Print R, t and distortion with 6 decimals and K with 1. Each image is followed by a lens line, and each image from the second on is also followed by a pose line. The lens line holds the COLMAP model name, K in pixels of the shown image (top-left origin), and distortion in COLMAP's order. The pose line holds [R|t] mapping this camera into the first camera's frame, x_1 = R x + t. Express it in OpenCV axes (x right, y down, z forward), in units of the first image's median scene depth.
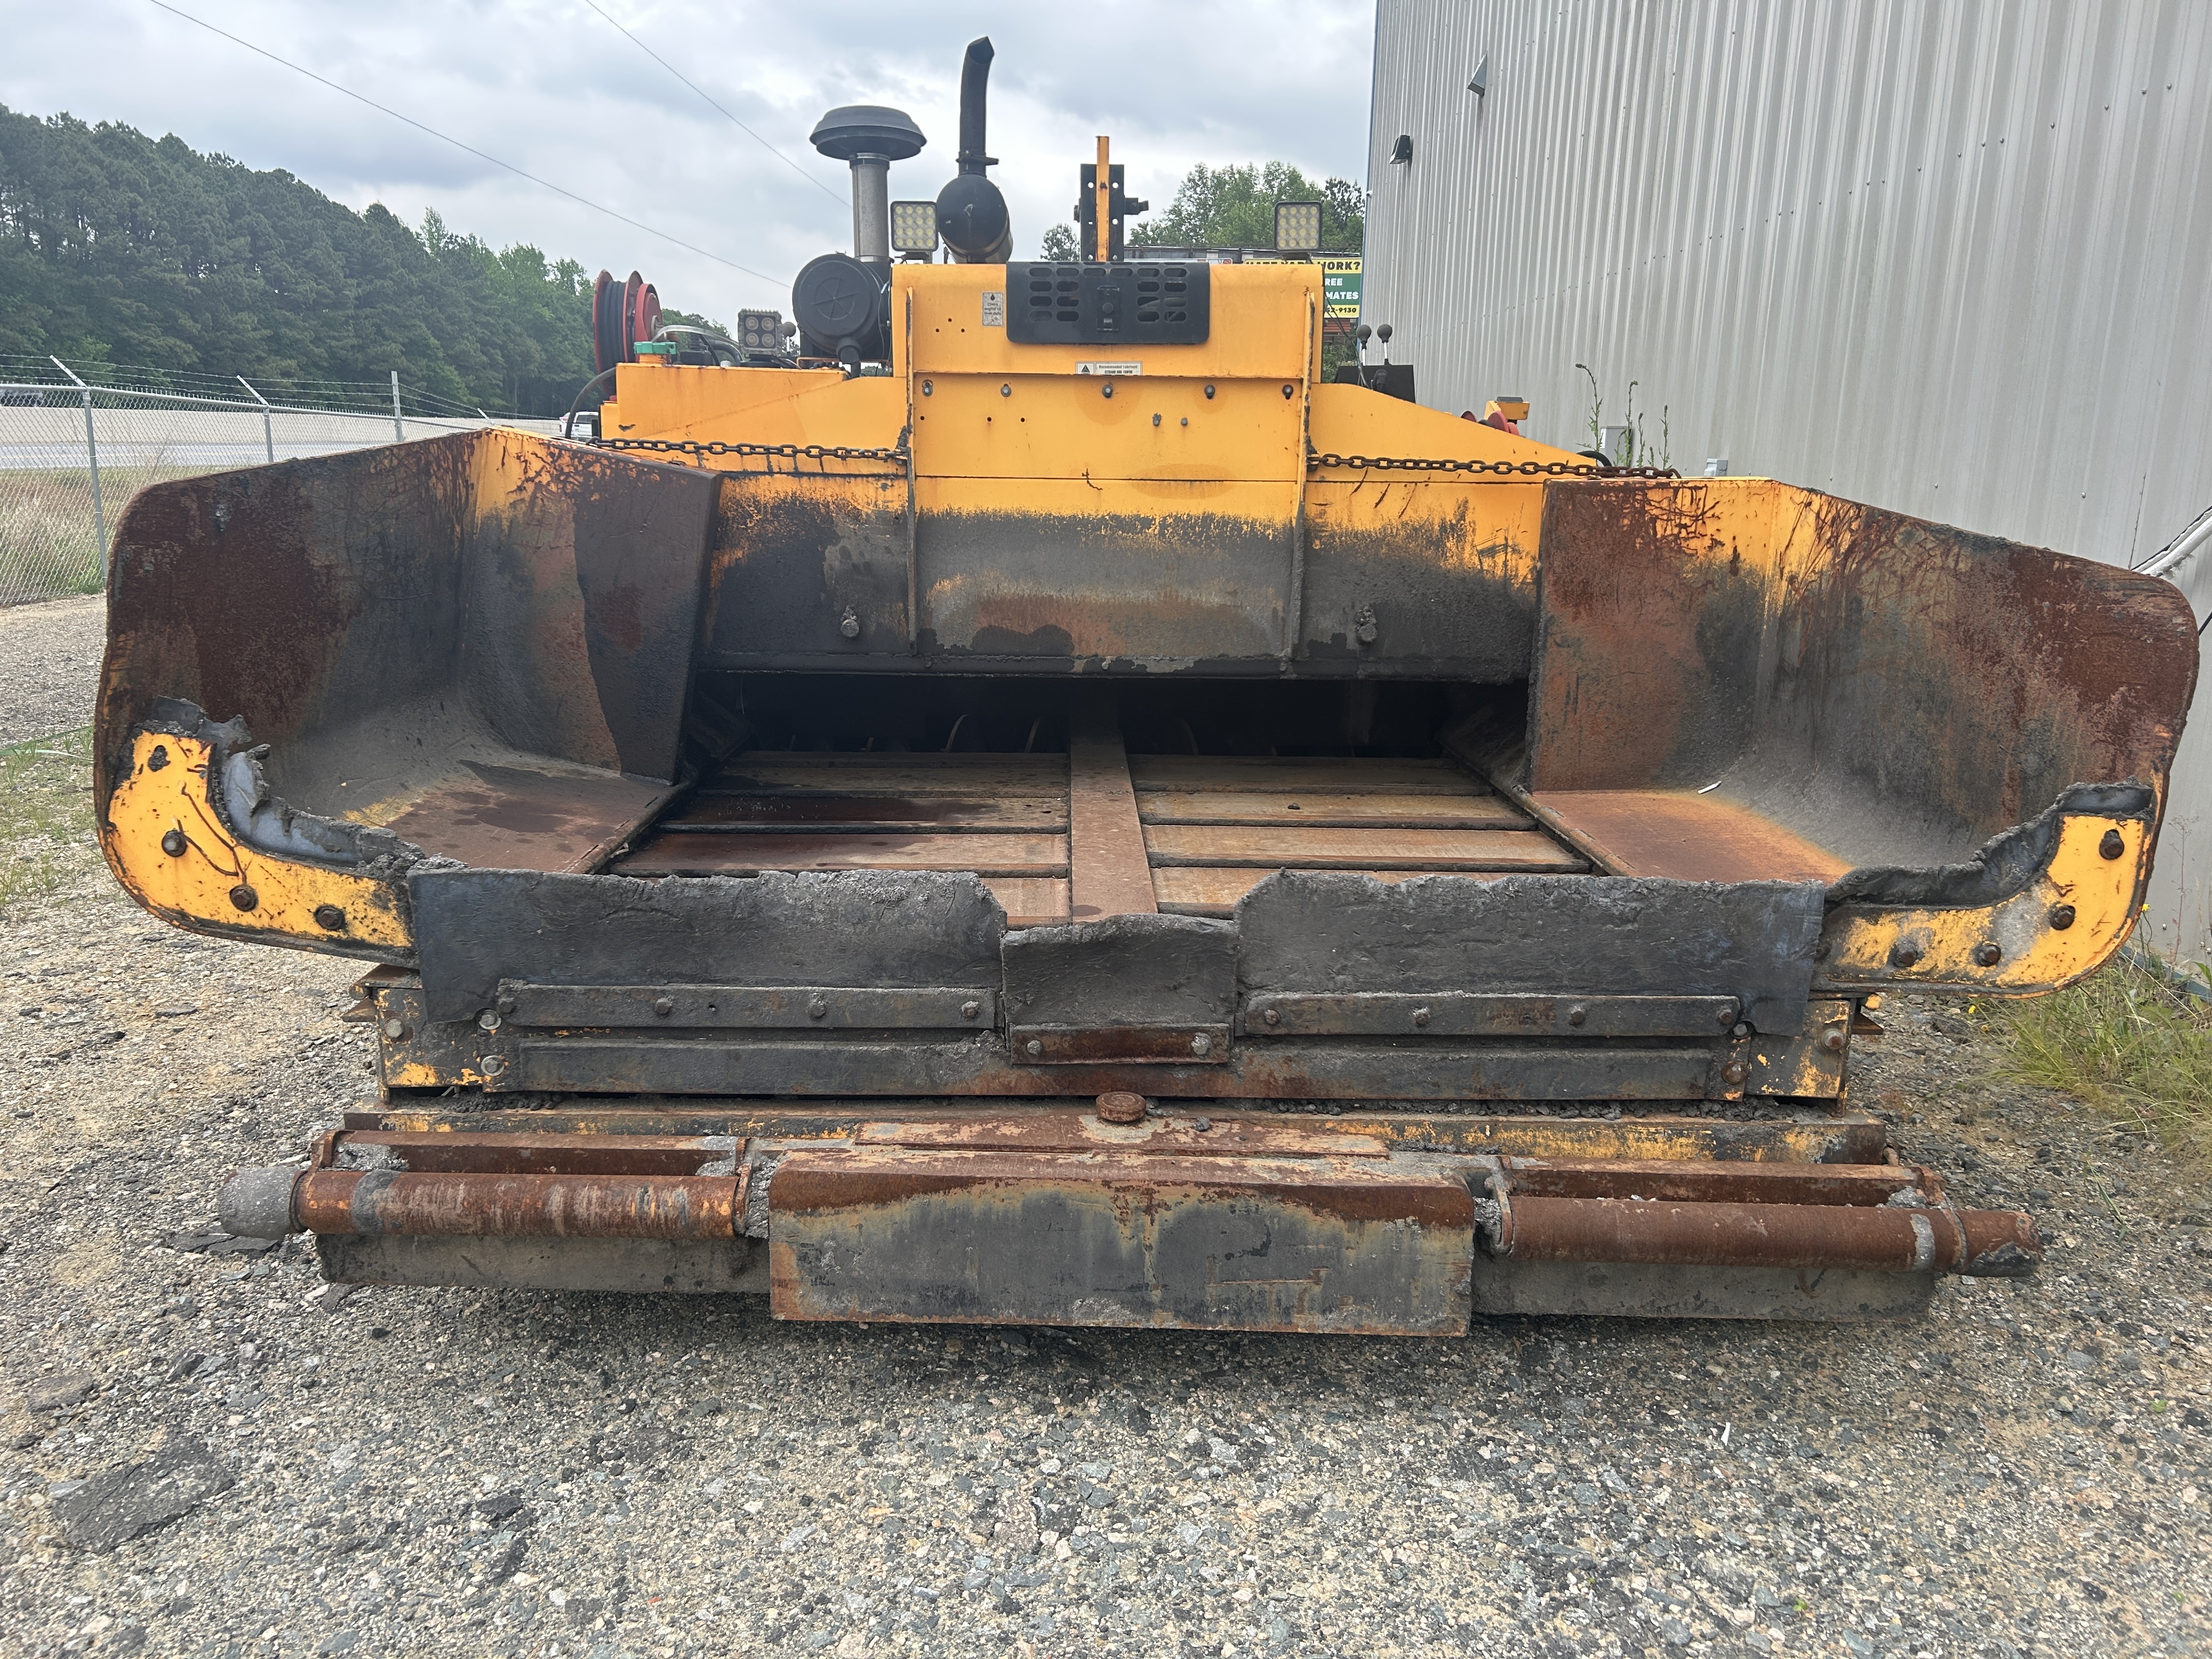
lens RADIAL K [[1687.8, 0, 1134.5], [0, 1687.8, 828.5], [0, 0, 1]] dist [0.008860, 0.000068]
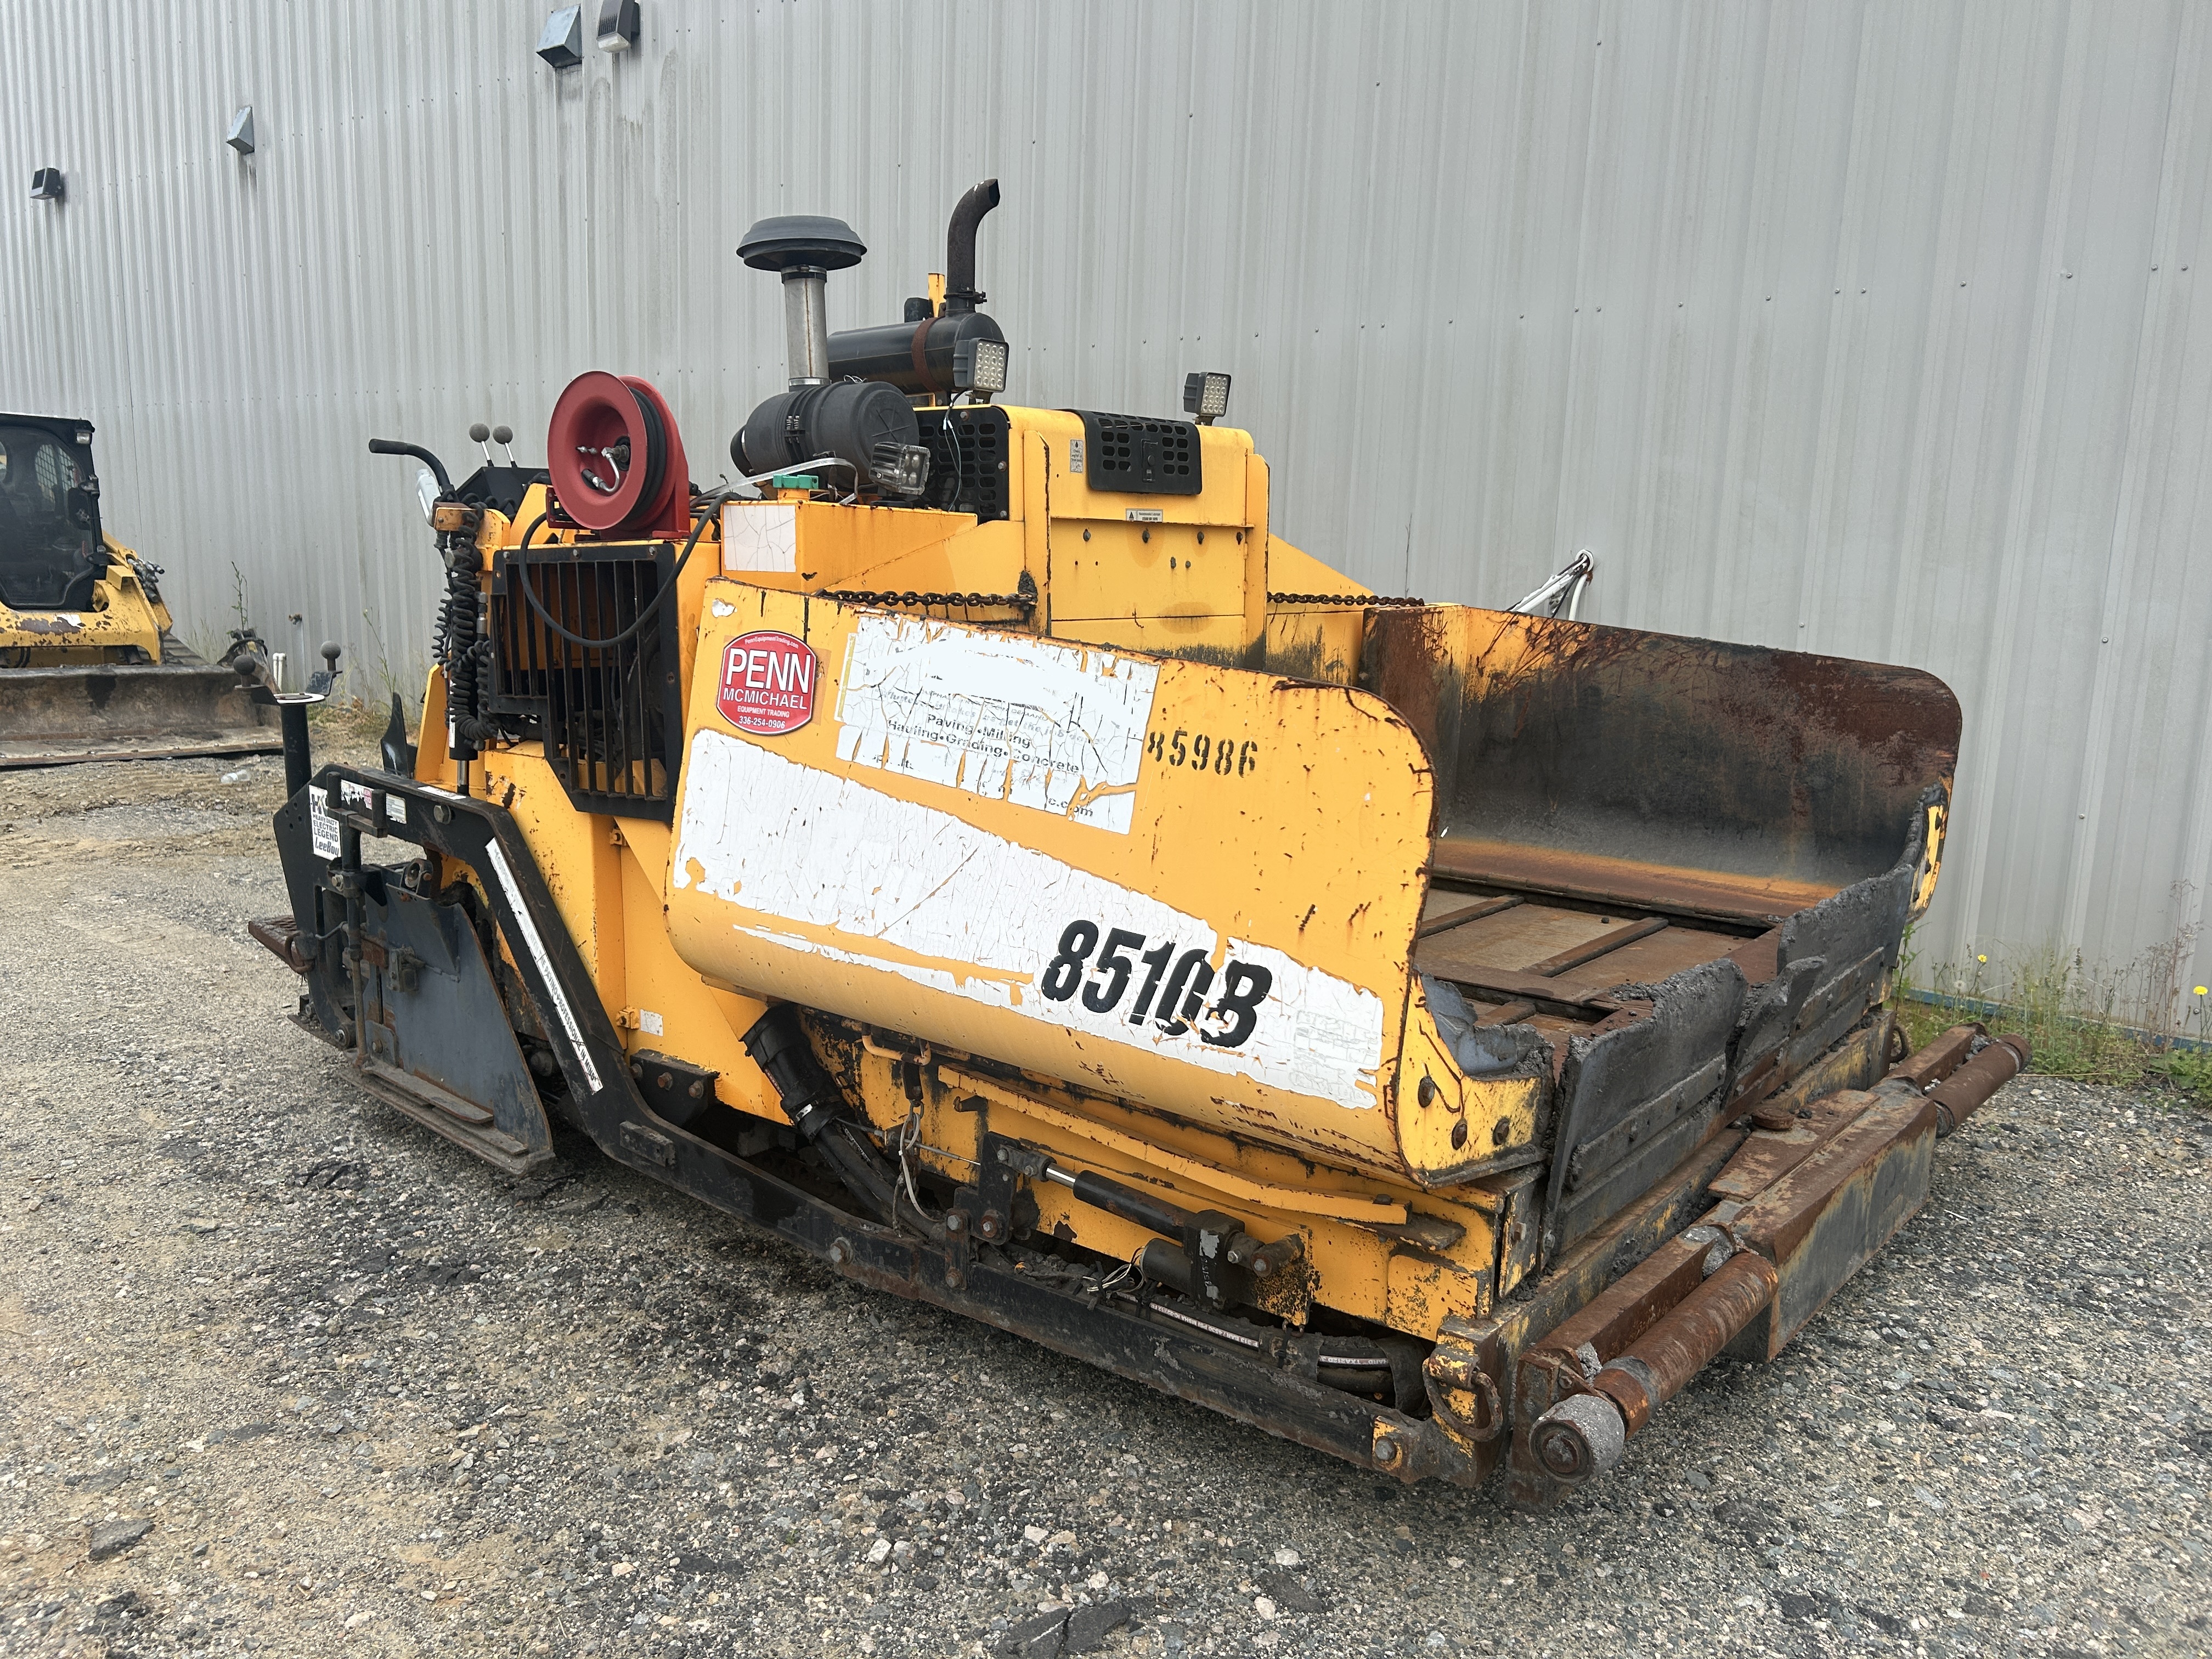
lens RADIAL K [[1658.7, 0, 1103.8], [0, 1658.7, 832.4], [0, 0, 1]] dist [0.052361, -0.059229]
pose [[0.628173, -0.128596, 0.767373, -0.933367], [0.155794, 0.987063, 0.037877, -0.129180], [-0.762317, 0.095759, 0.640081, 0.402001]]
